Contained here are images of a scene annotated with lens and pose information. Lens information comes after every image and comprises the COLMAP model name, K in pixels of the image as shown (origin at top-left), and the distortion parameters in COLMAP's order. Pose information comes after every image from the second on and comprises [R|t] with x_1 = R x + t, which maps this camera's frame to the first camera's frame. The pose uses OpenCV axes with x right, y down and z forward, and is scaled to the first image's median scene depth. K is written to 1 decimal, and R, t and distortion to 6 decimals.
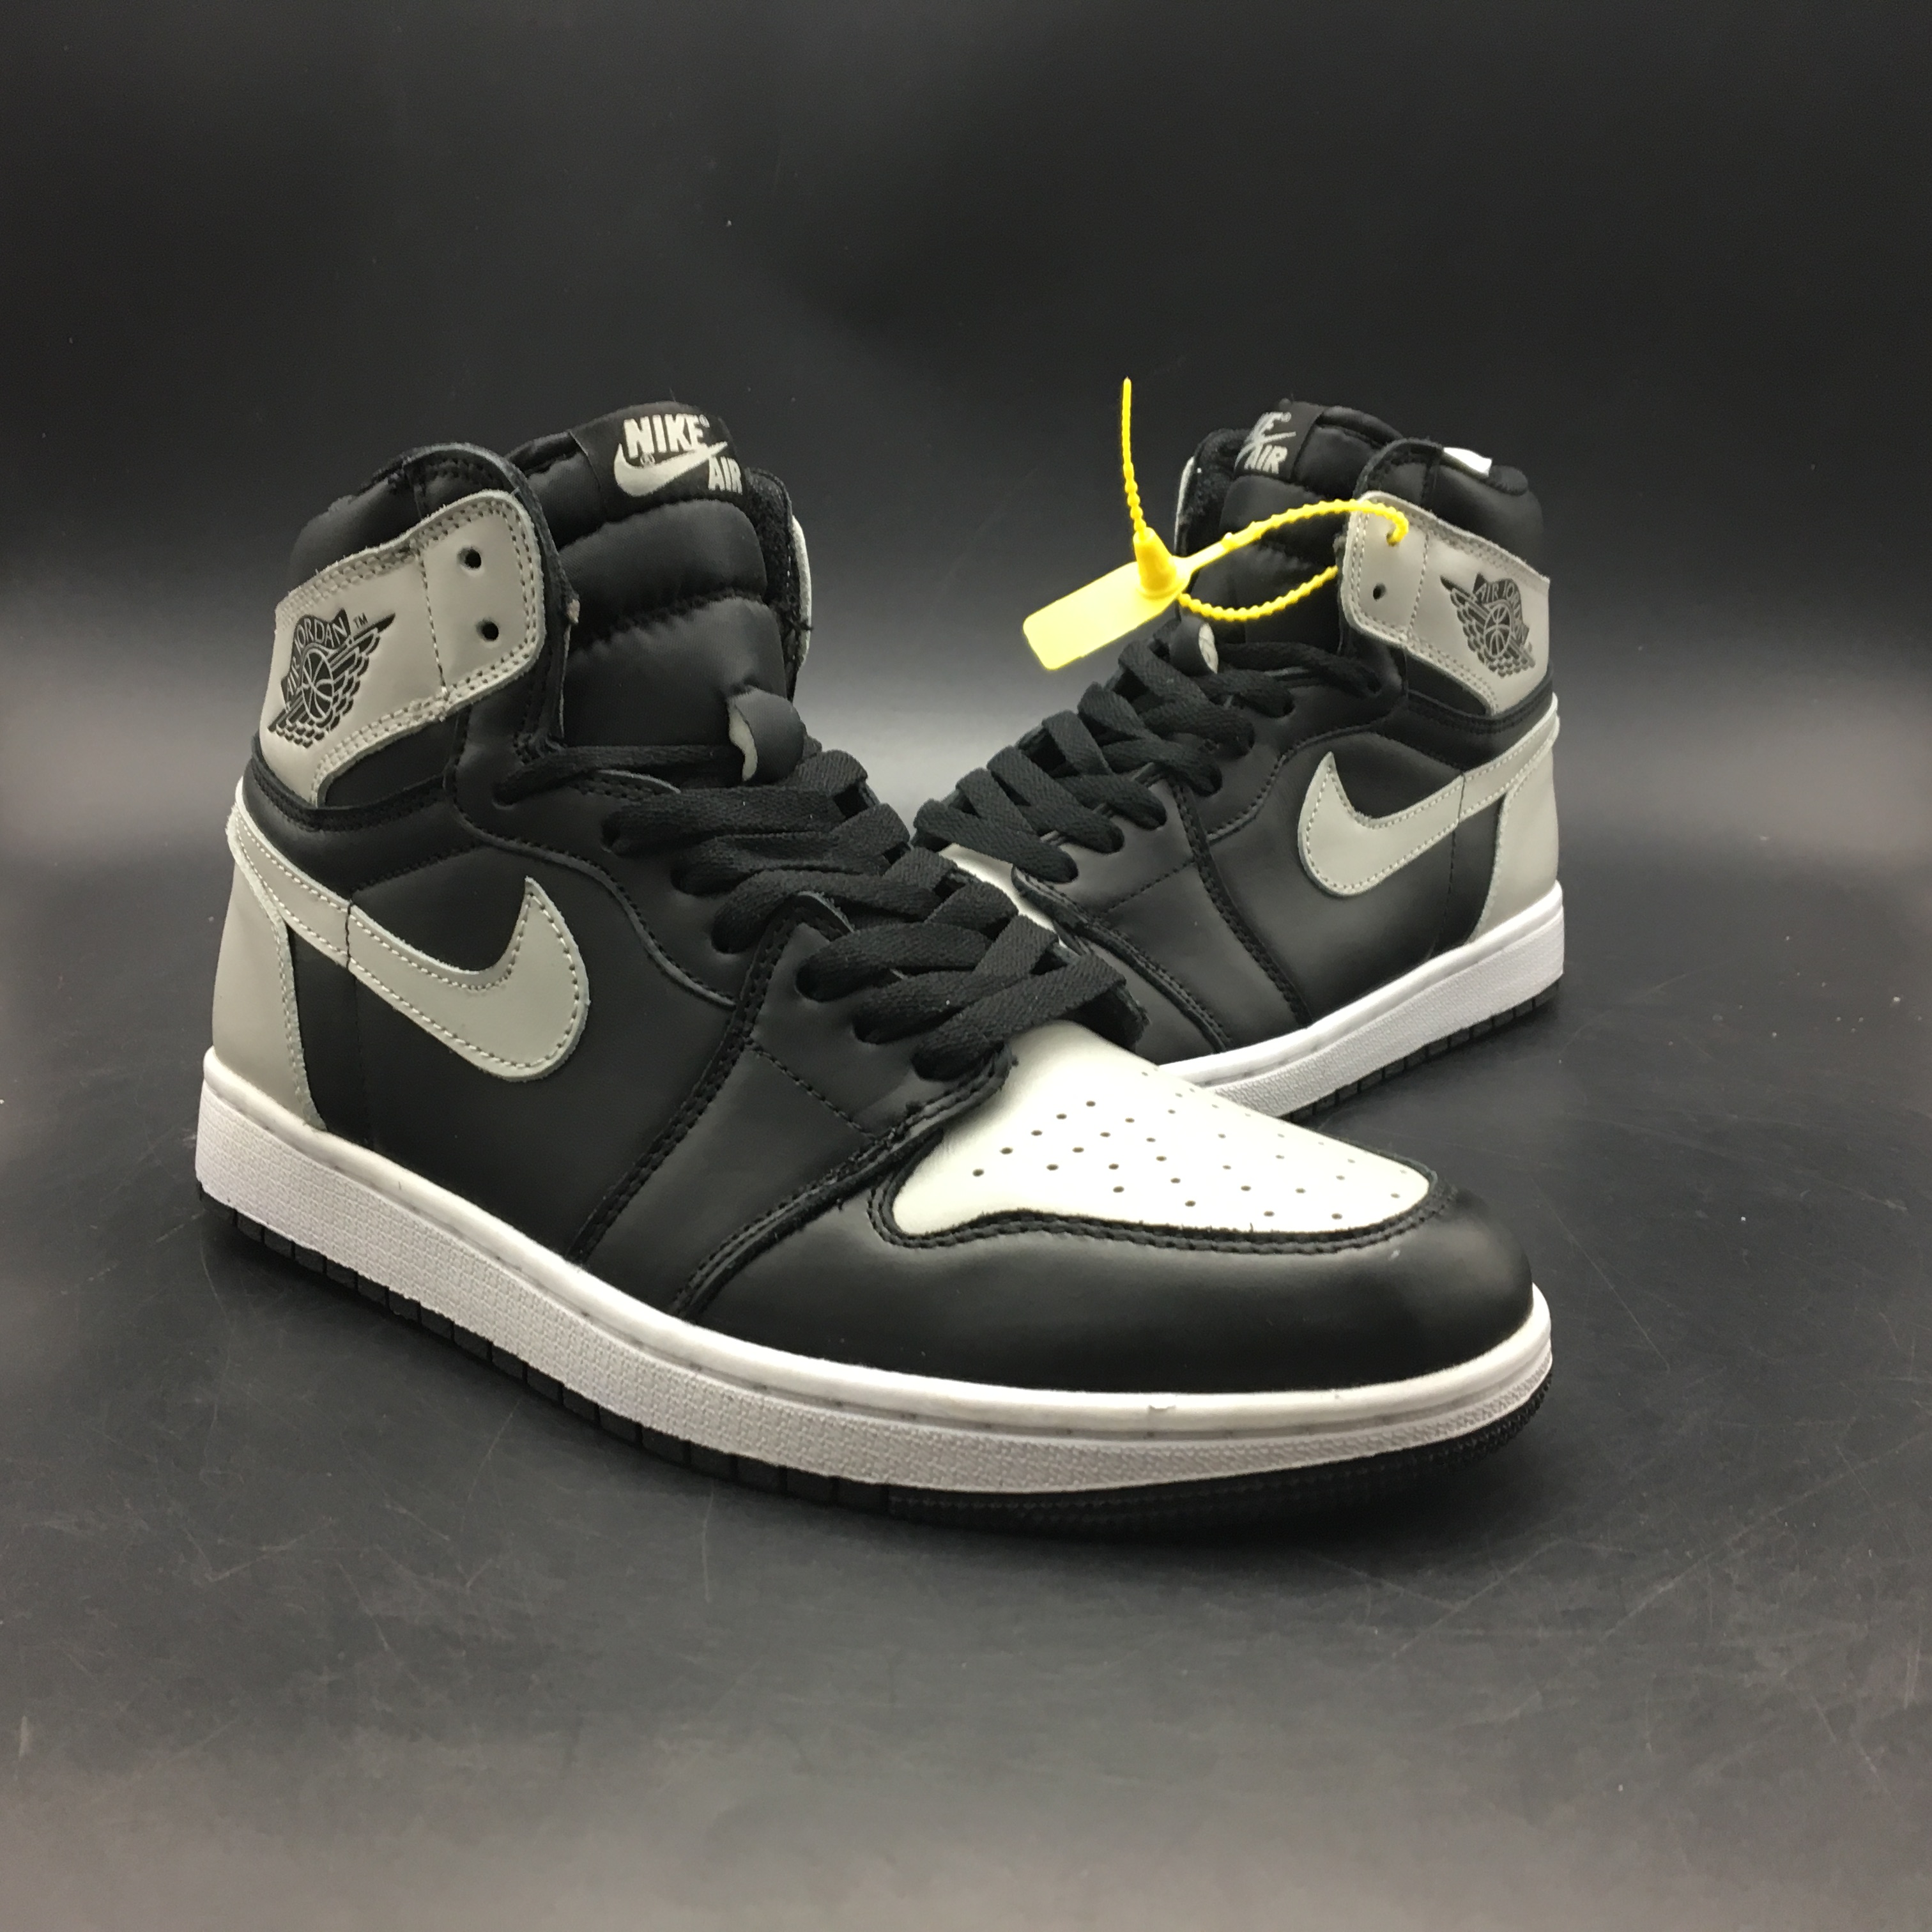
lens RADIAL K [[2334.8, 0, 967.9], [0, 2334.8, 960.3], [0, 0, 1]] dist [0.056605, 0.000000]
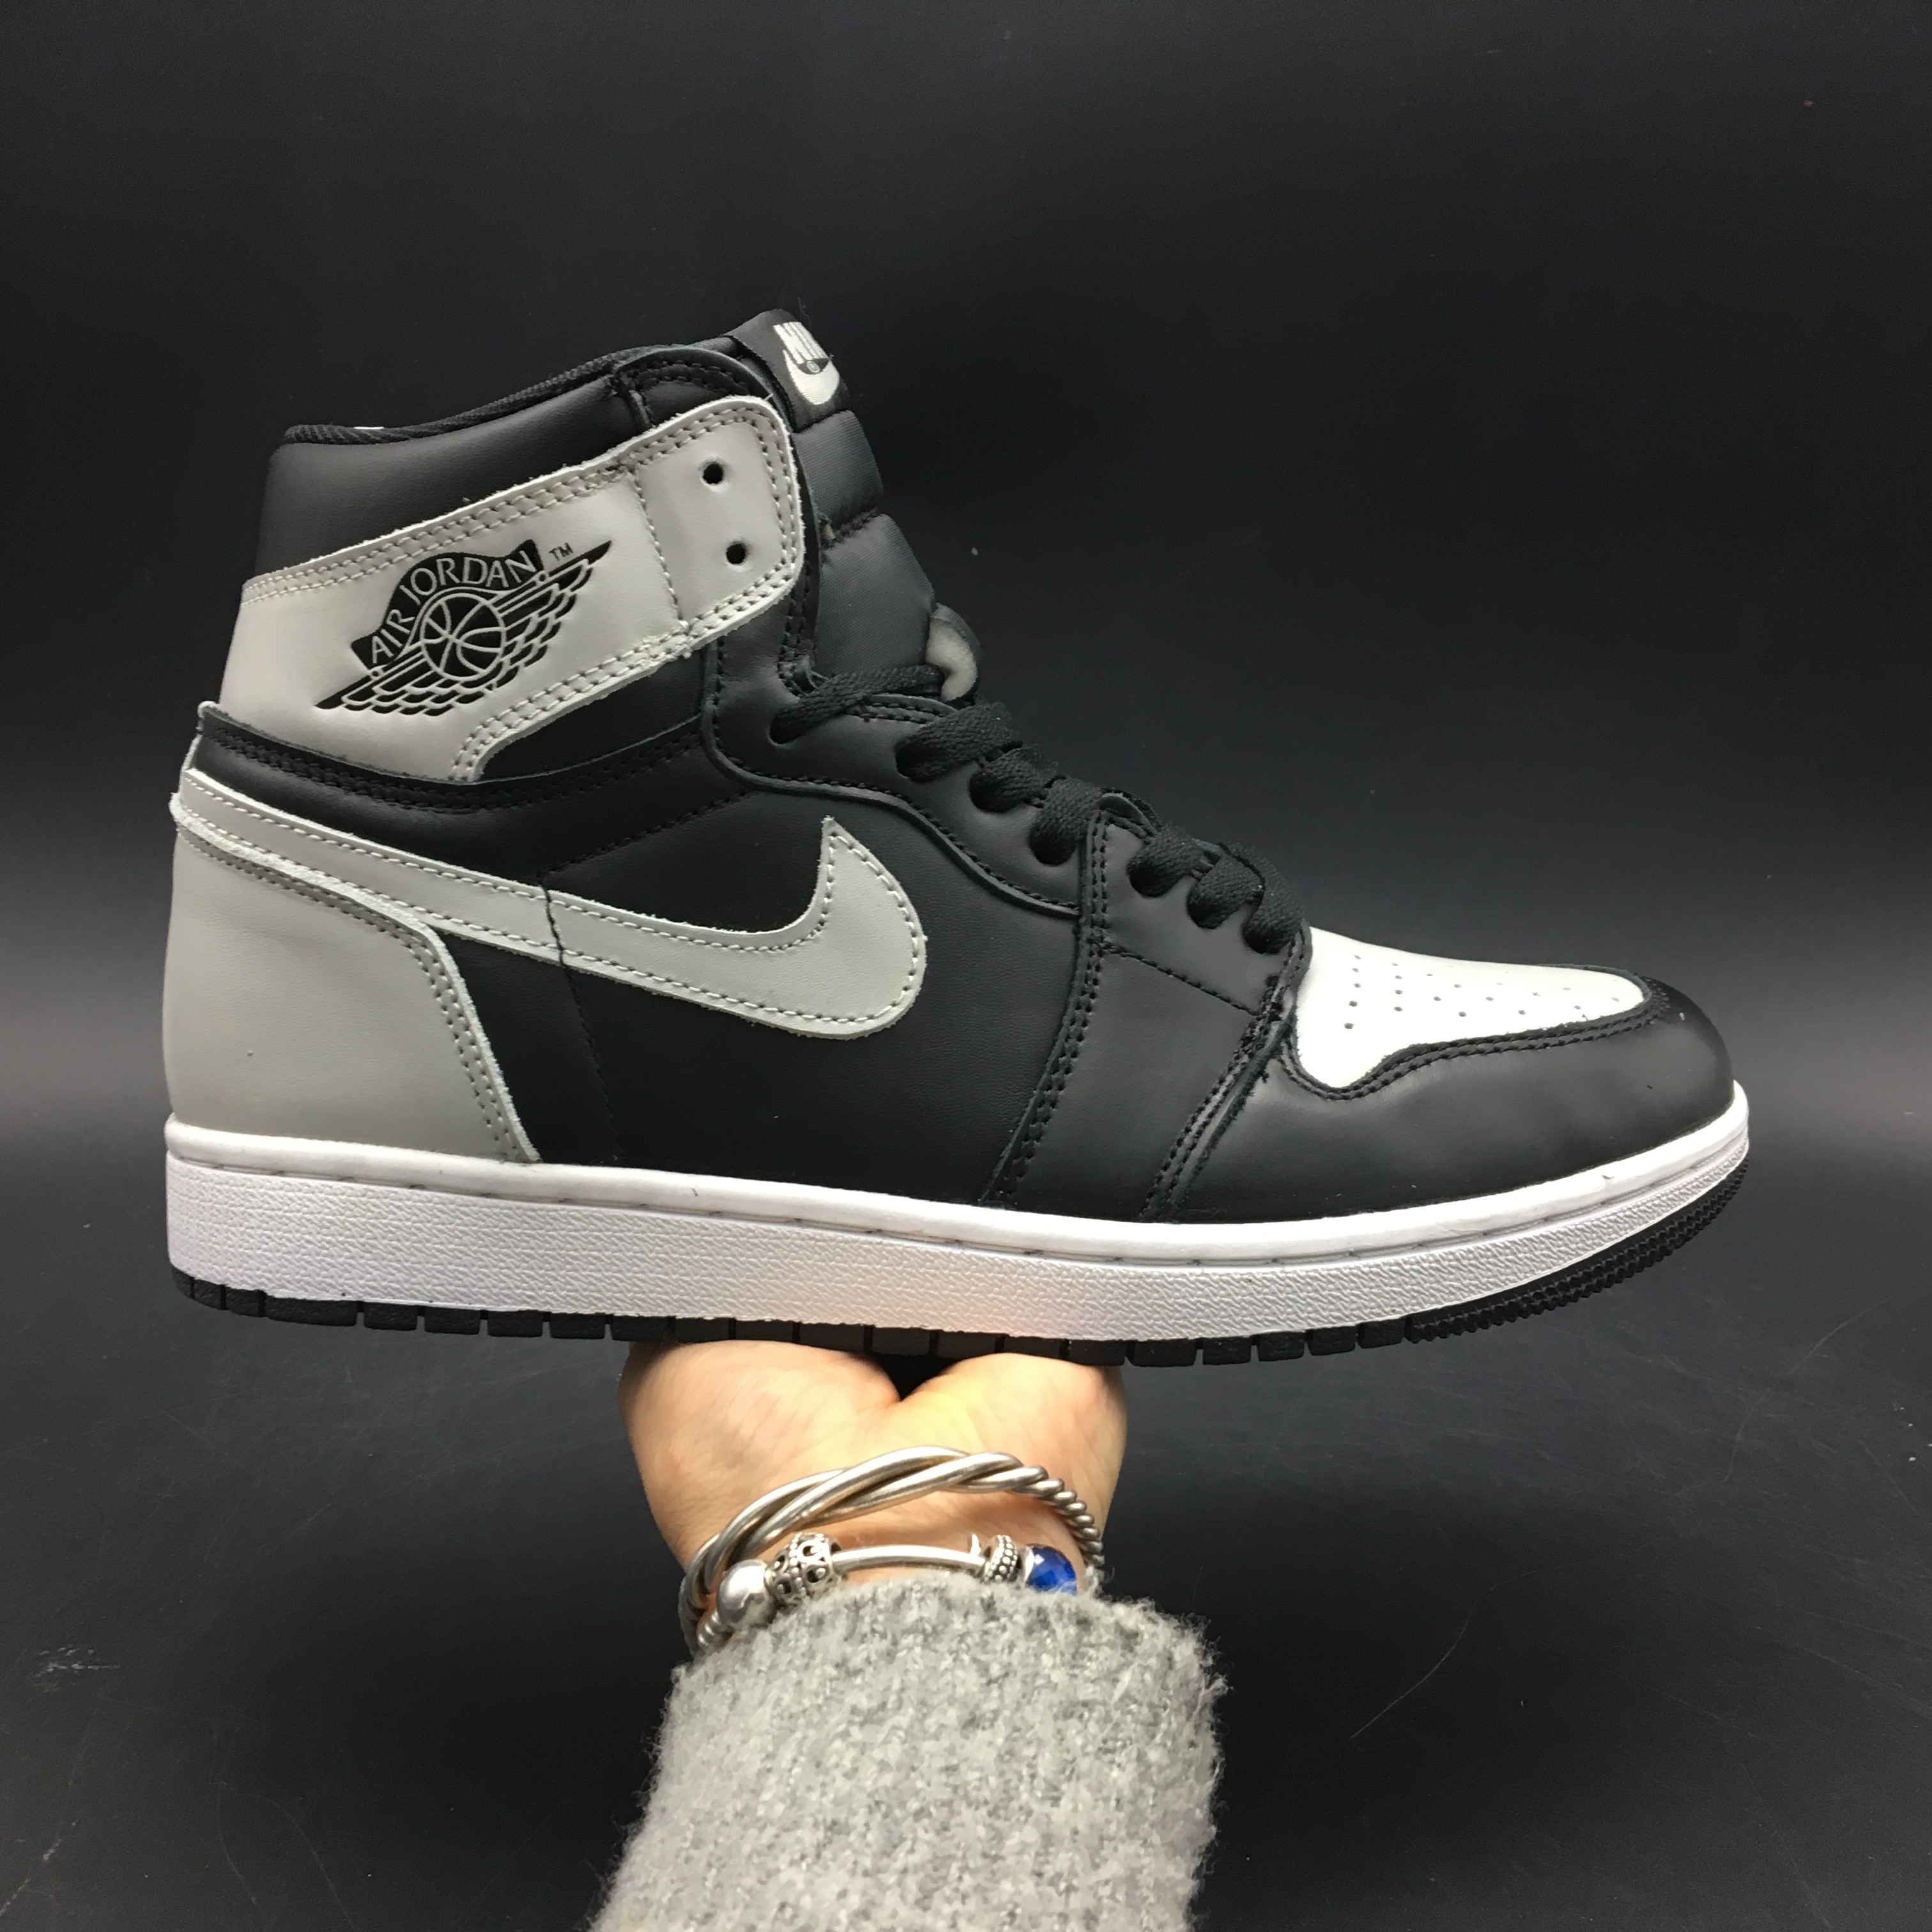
lens RADIAL K [[2334.8, 0, 966.3], [0, 2334.8, 970.8], [0, 0, 1]] dist [0.056605, 0.000000]
pose [[0.750783, -0.142060, 0.645093, -0.732894], [0.165886, 0.985852, 0.024036, 0.010675], [-0.639380, 0.088967, 0.763726, 0.267313]]
